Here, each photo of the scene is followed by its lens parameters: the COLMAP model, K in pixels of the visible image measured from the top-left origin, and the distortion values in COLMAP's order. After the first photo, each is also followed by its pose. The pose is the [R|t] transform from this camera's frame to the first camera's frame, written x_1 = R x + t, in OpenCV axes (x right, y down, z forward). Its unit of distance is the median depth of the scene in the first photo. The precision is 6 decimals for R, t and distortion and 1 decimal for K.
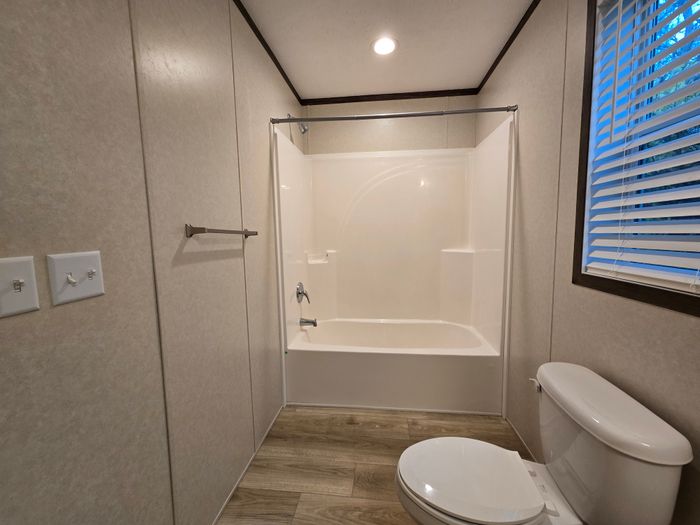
lens RADIAL K [[288.4, 0, 350.7], [0, 288.4, 260.3], [0, 0, 1]] dist [0.001486, 0.000406]
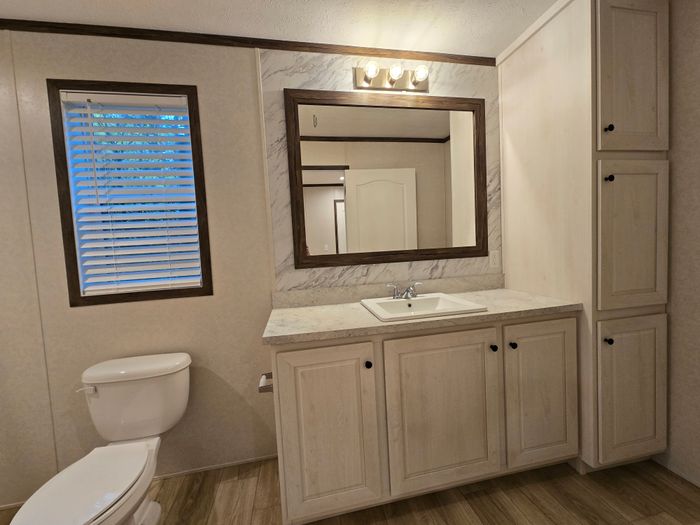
lens RADIAL K [[288.4, 0, 350.7], [0, 288.4, 260.3], [0, 0, 1]] dist [0.001486, 0.000406]
pose [[-0.308651, -0.013110, 0.951085, -0.822796], [0.151592, 0.986447, 0.062793, -0.013620], [-0.939018, 0.163558, -0.302480, 0.236977]]
